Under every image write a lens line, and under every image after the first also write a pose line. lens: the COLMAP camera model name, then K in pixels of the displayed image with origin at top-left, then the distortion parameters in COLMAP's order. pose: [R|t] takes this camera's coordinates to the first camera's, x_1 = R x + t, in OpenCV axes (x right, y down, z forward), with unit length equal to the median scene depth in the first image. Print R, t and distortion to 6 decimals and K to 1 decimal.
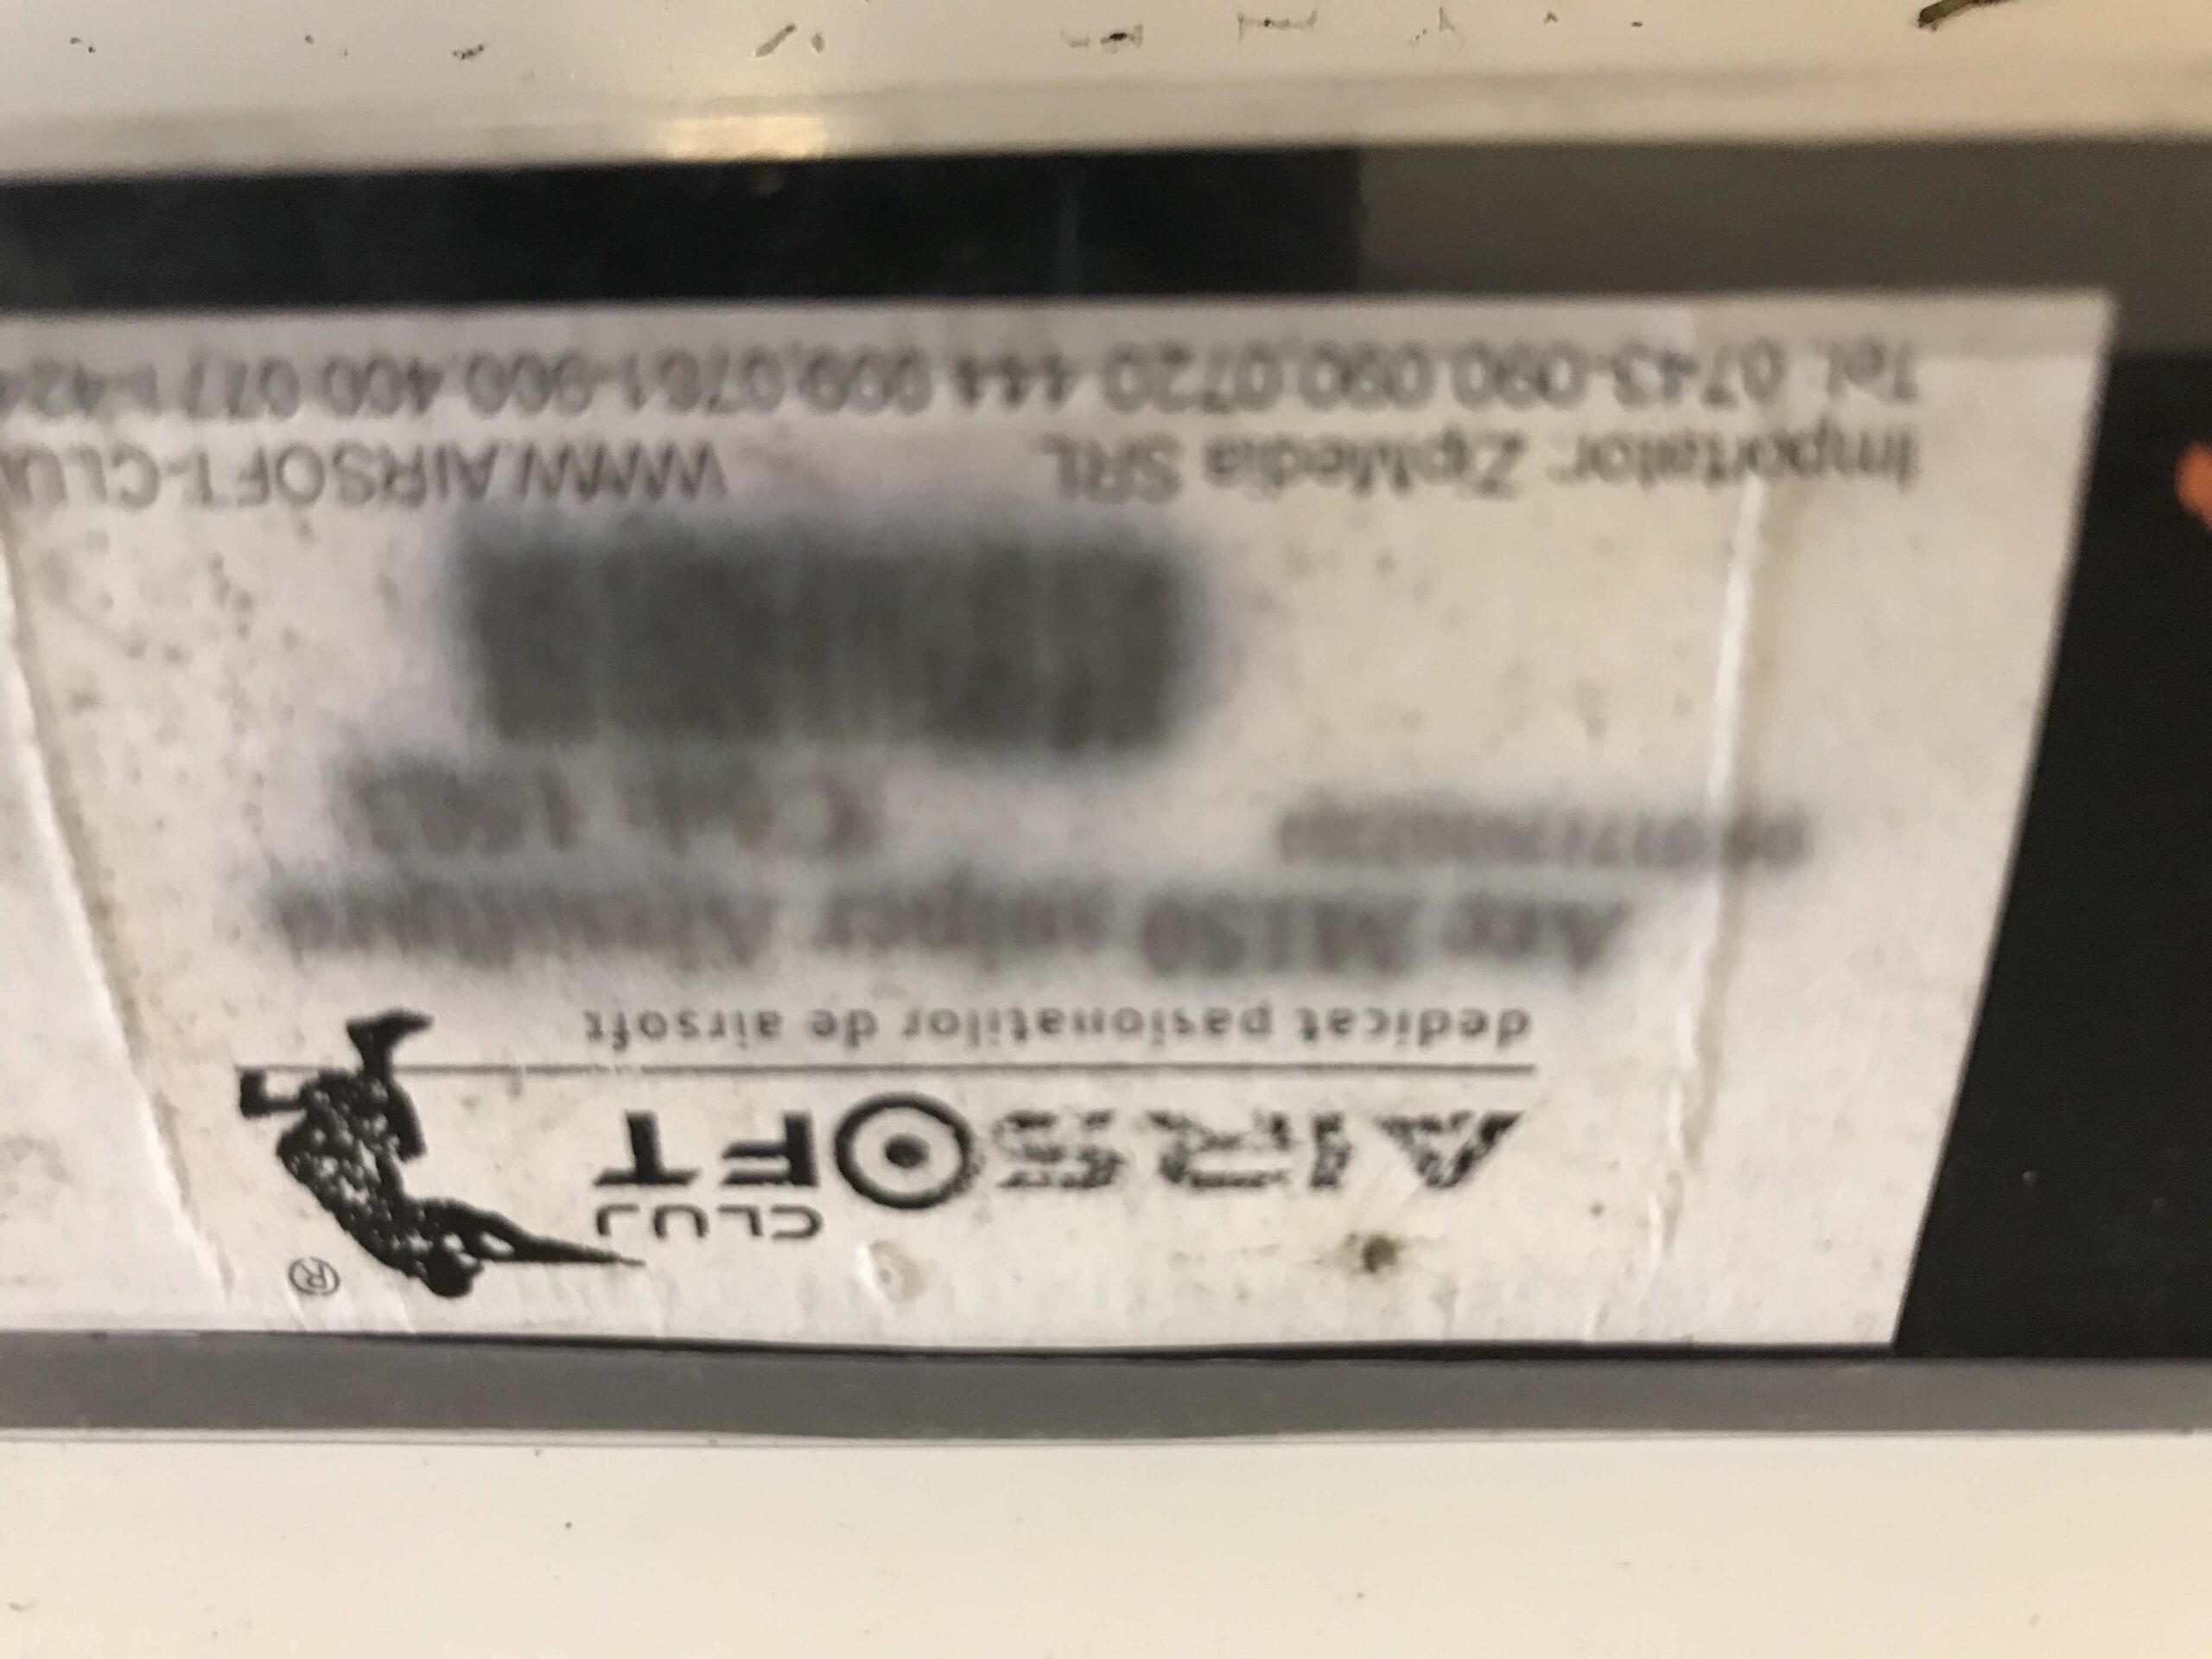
lens RADIAL K [[1807.8, 0, 1154.2], [0, 1807.8, 813.4], [0, 0, 1]] dist [-0.001875, -0.060769]
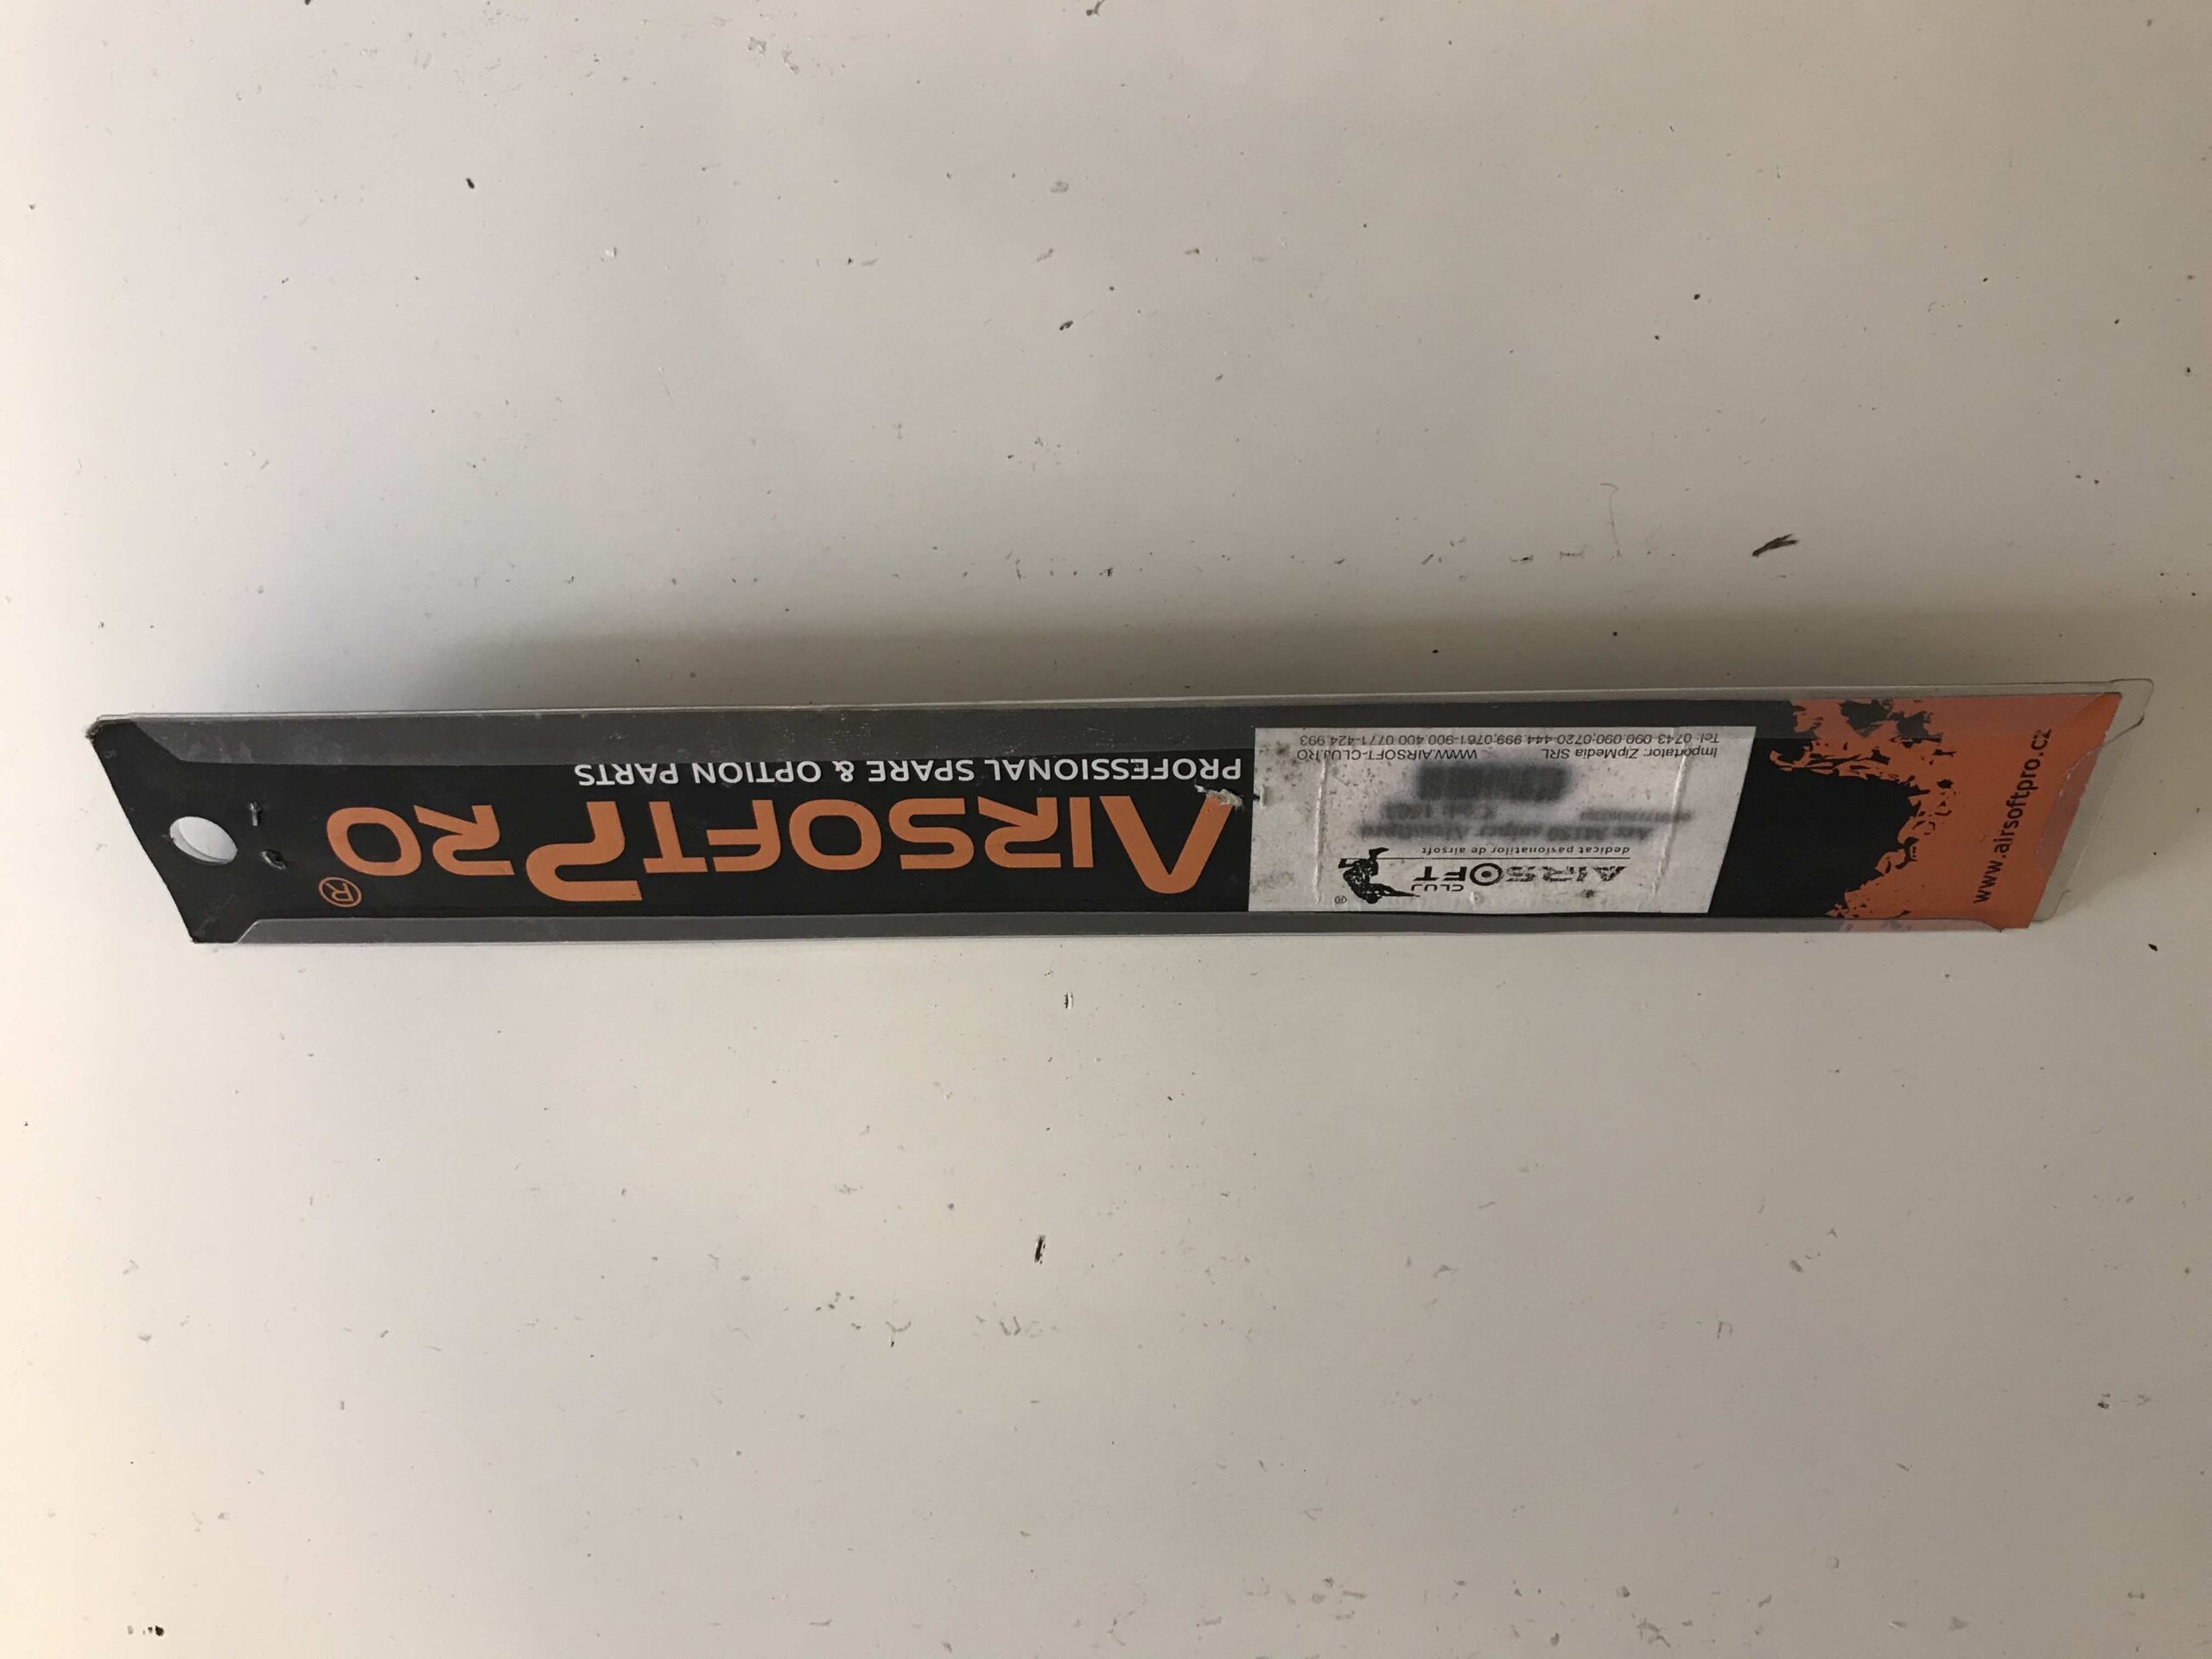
lens RADIAL K [[1807.8, 0, 1114.7], [0, 1807.8, 820.1], [0, 0, 1]] dist [-0.001875, -0.060769]
pose [[0.999618, -0.005516, -0.027100, -1.021757], [0.013121, 0.957190, 0.289163, -1.361226], [0.024345, -0.289408, 0.956896, -3.568422]]
